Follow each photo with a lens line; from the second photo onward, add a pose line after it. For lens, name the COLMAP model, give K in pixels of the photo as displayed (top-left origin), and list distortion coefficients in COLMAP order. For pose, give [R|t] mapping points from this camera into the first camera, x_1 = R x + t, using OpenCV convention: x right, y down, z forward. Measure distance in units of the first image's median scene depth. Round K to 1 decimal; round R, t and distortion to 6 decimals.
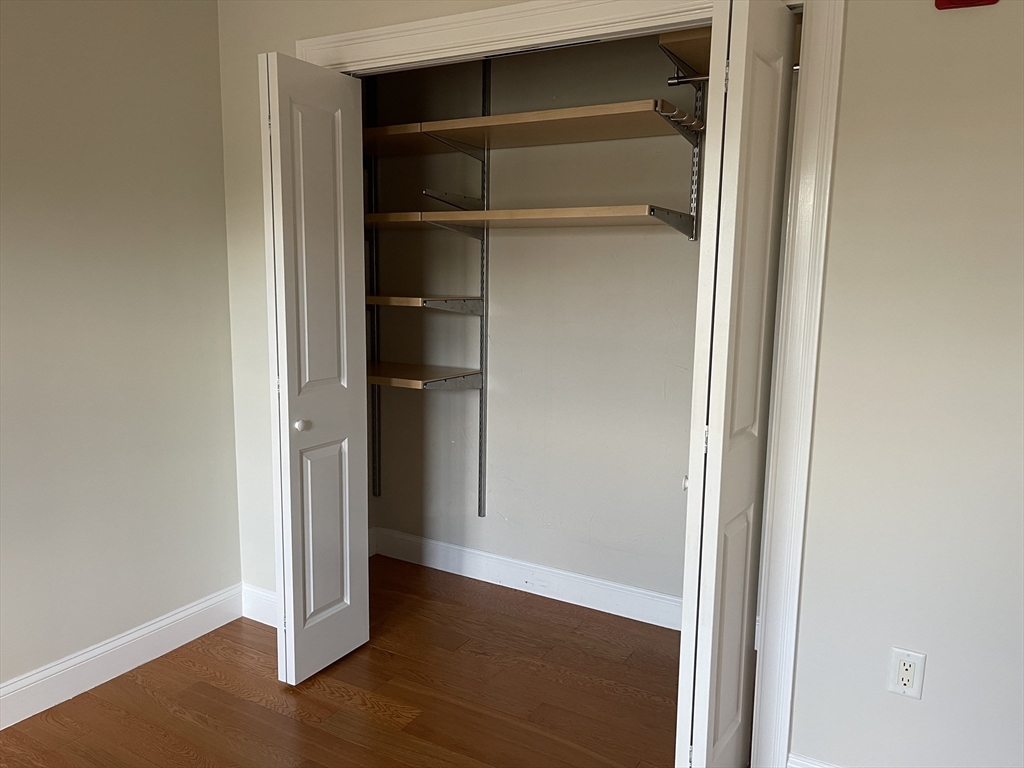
lens RADIAL K [[778.6, 0, 512.0], [0, 778.6, 384.0], [0, 0, 1]] dist [0.055277, -0.087417]
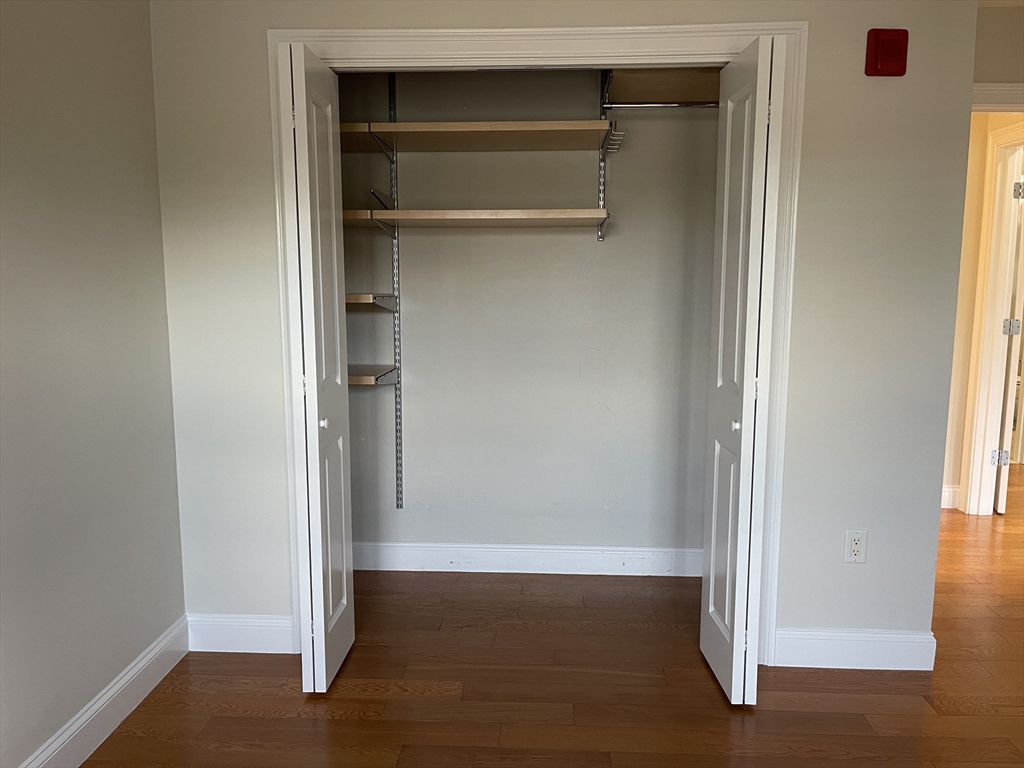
lens RADIAL K [[778.6, 0, 512.0], [0, 778.6, 384.0], [0, 0, 1]] dist [0.055277, -0.087417]
pose [[0.887153, -0.075272, 0.455296, -0.434893], [0.080523, 0.996722, 0.007883, 0.012674], [-0.454397, 0.029669, 0.890305, 0.015194]]
